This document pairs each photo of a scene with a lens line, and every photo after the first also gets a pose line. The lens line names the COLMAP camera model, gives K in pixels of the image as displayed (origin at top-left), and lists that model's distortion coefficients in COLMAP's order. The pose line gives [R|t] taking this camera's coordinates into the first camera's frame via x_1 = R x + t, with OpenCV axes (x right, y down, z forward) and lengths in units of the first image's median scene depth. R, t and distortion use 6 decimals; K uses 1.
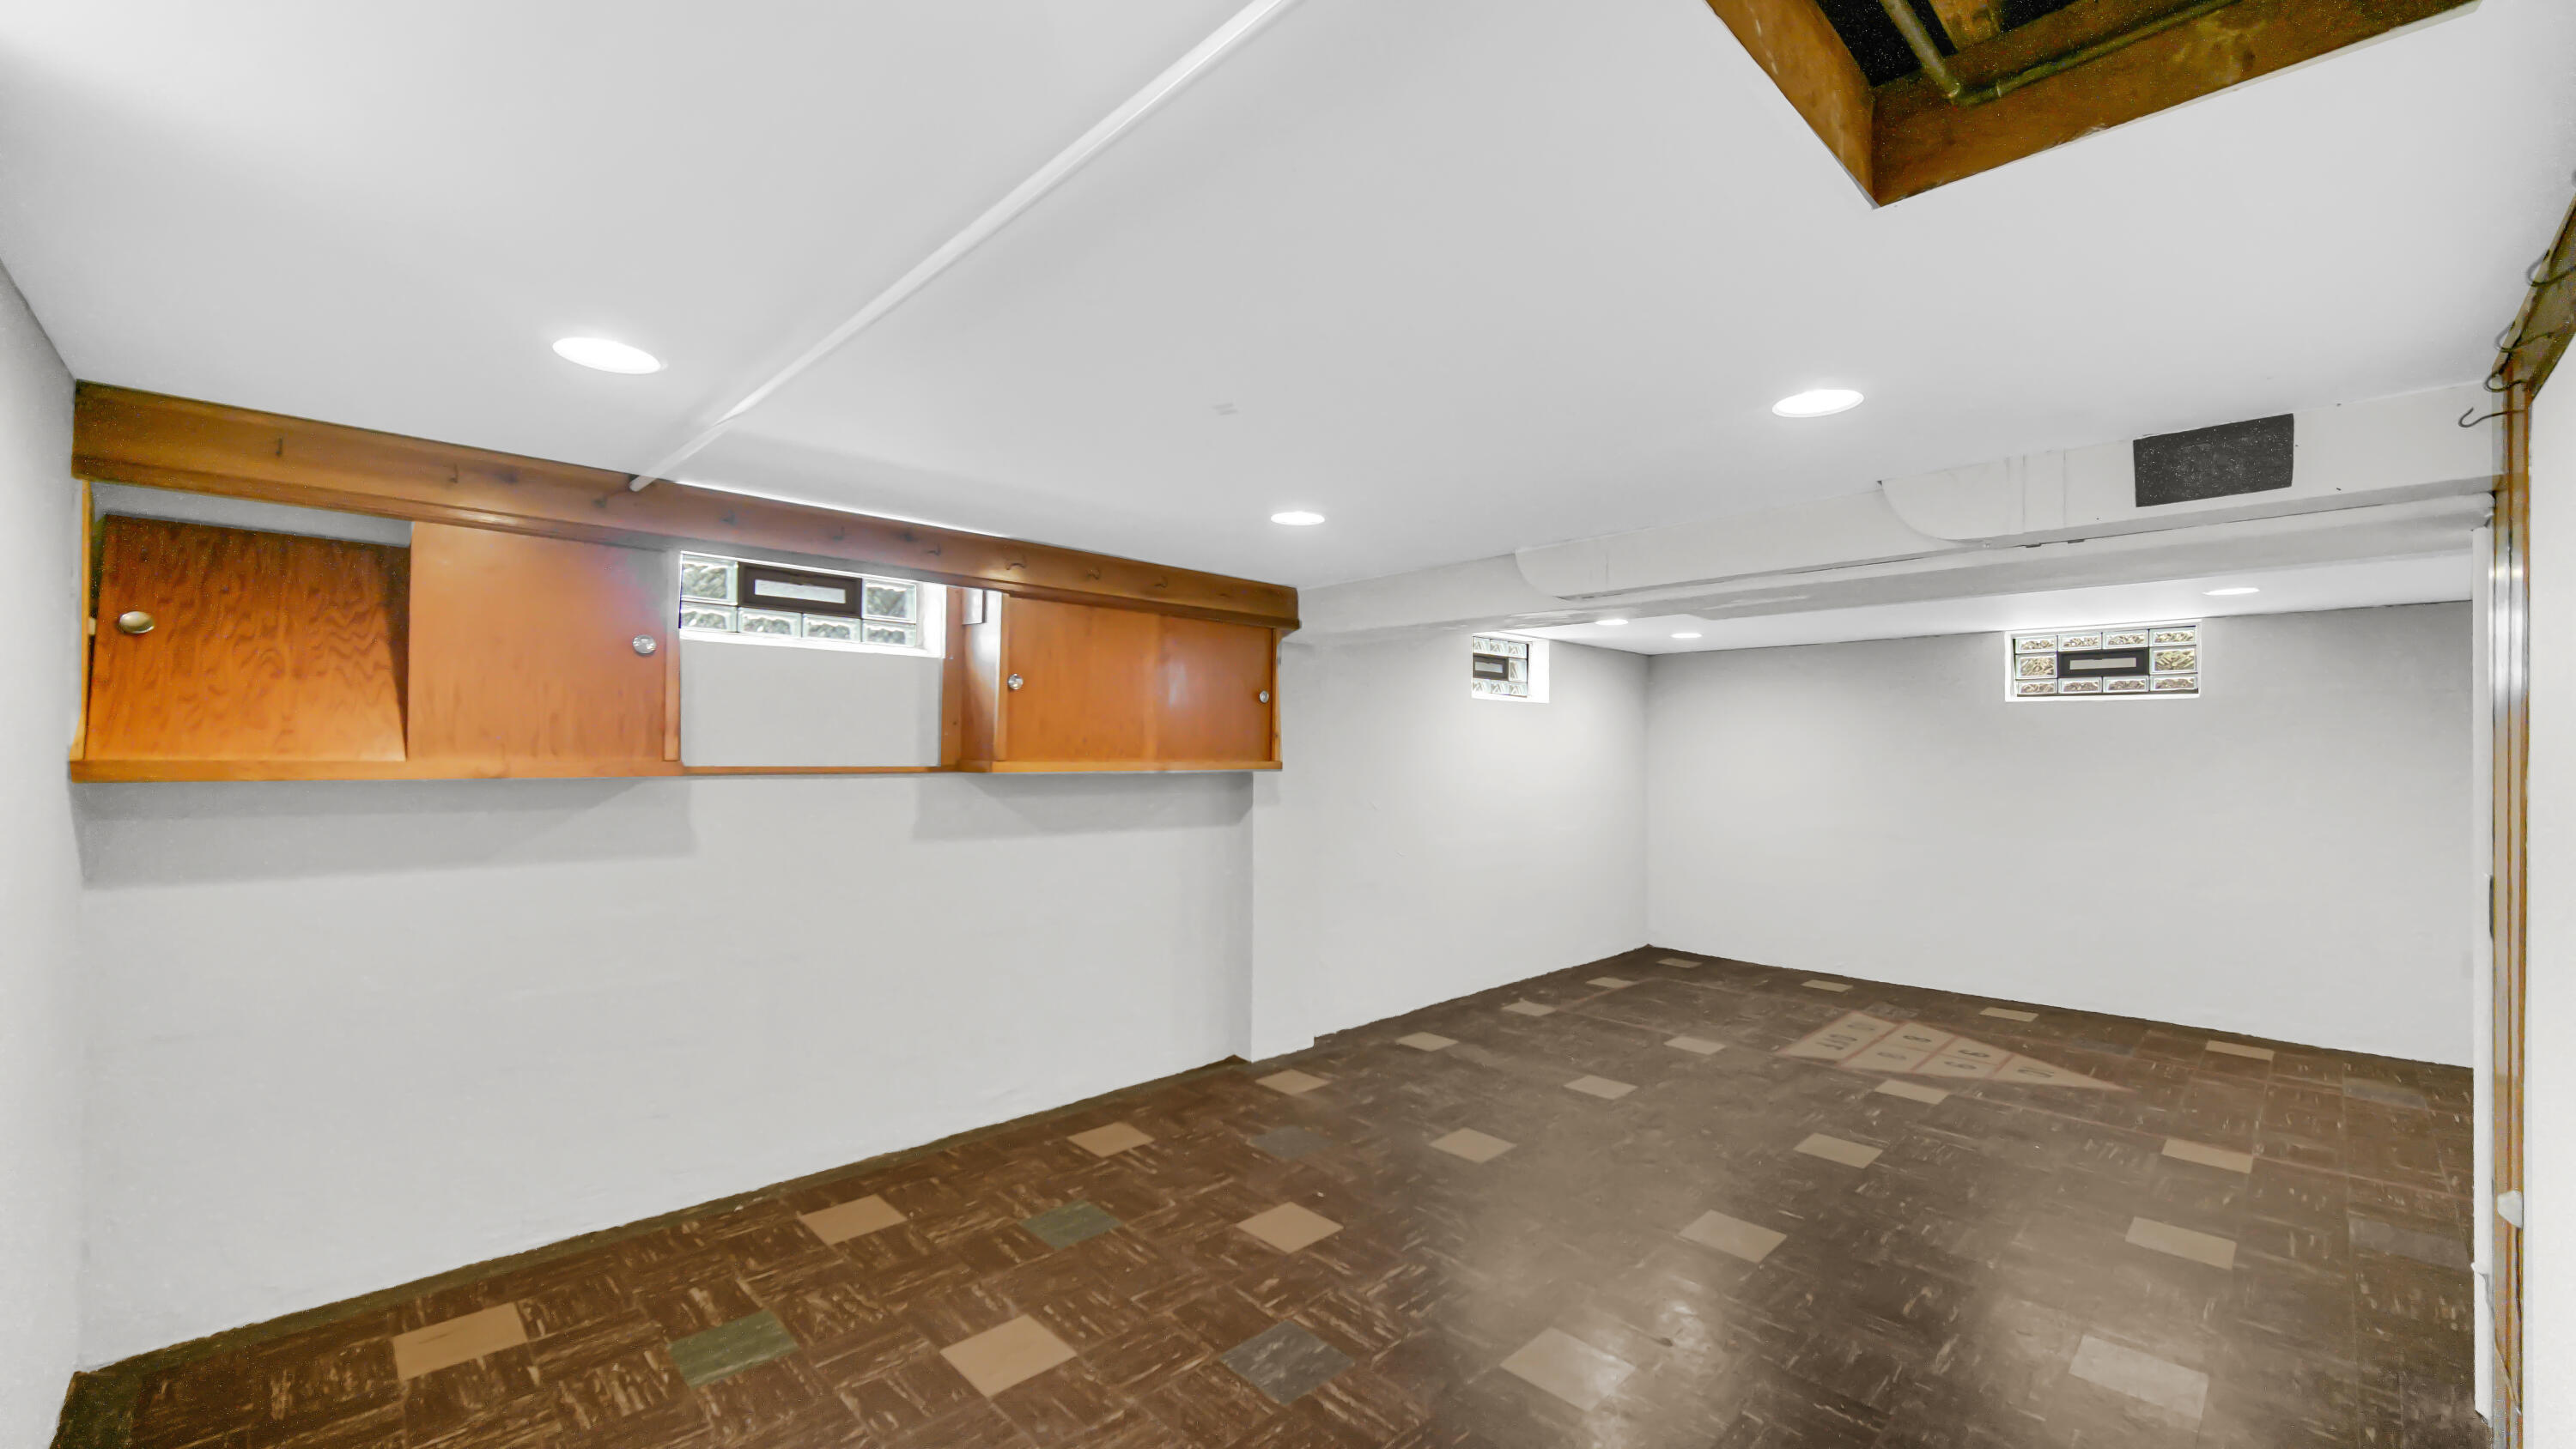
lens RADIAL K [[1022.8, 0, 1288.0], [0, 1022.8, 724.5], [0, 0, 1]] dist [0.000921, -0.000462]
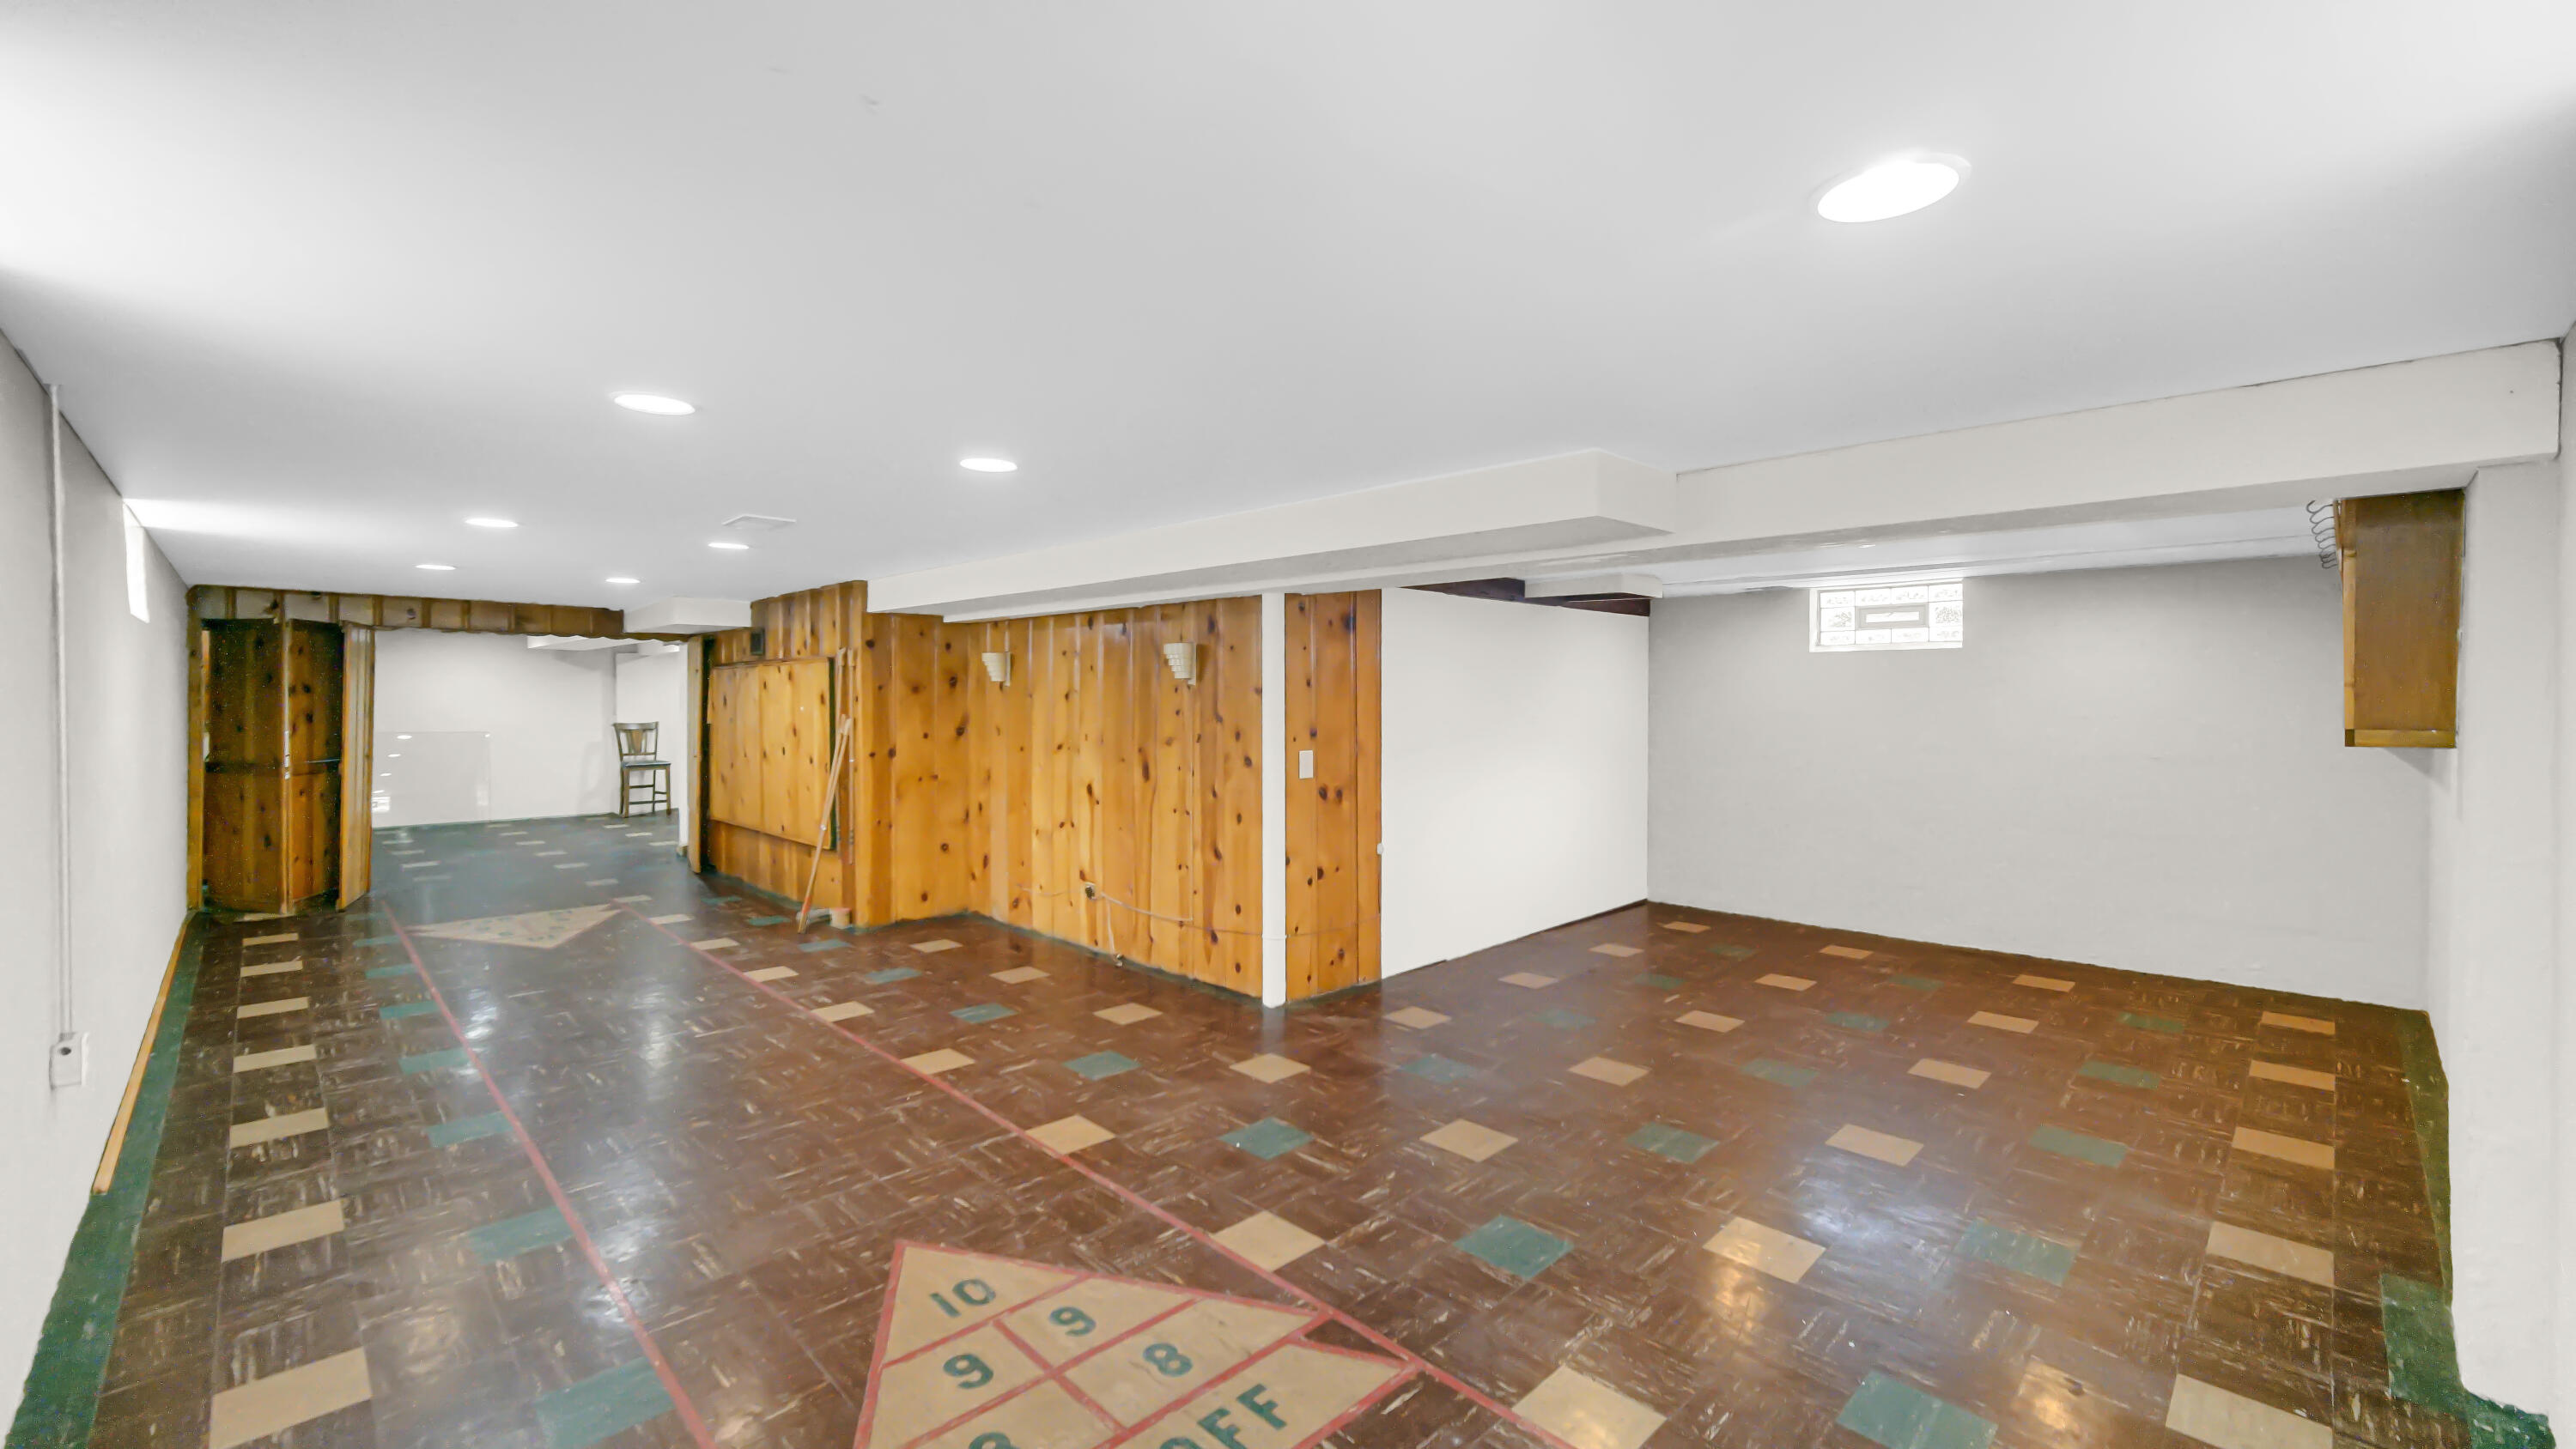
lens RADIAL K [[1022.8, 0, 1288.0], [0, 1022.8, 724.5], [0, 0, 1]] dist [0.000921, -0.000462]
pose [[-0.999899, -0.013189, -0.005375, 0.623184], [-0.013216, 0.999900, 0.005089, 0.041690], [0.005307, 0.005159, -0.999973, 1.674416]]
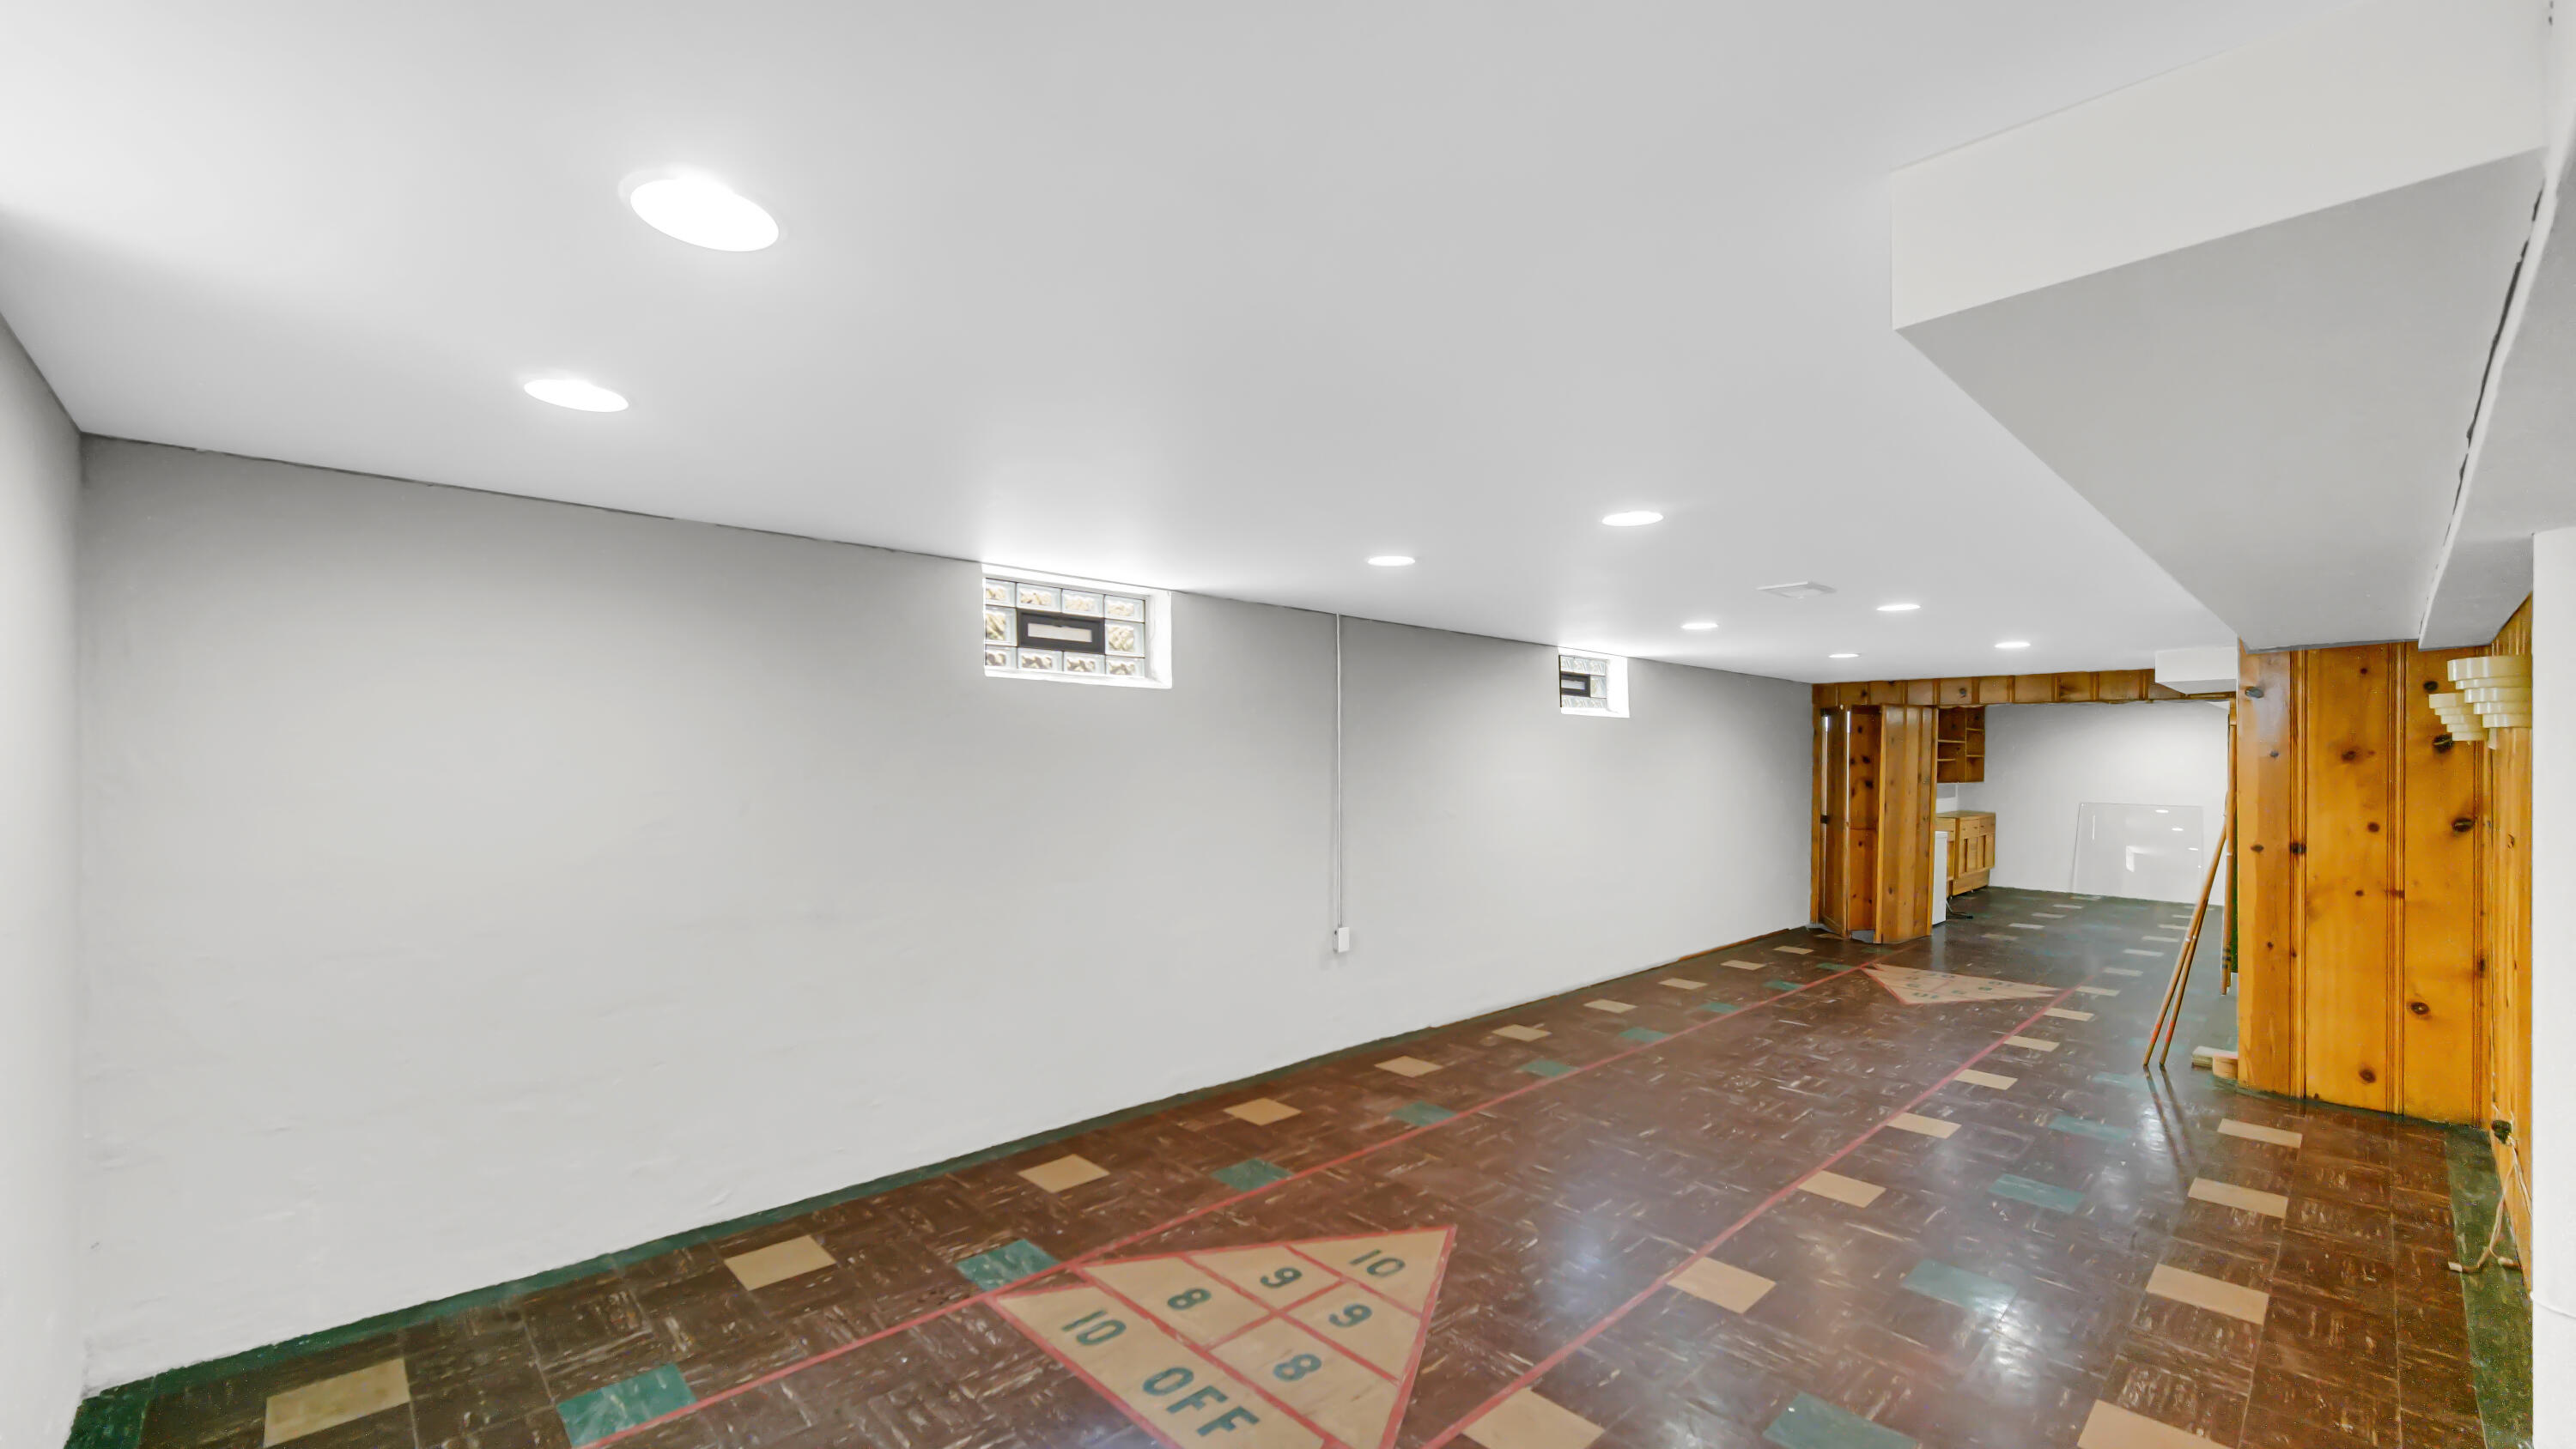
lens RADIAL K [[1045.8, 0, 1288.1], [0, 1045.8, 750.6], [0, 0, 1]] dist [0.000138, -0.000109]
pose [[0.011972, 0.001227, 0.999928, 0.091494], [-0.026793, 0.999641, -0.000906, 0.026931], [-0.999569, -0.026781, 0.012000, 1.156768]]
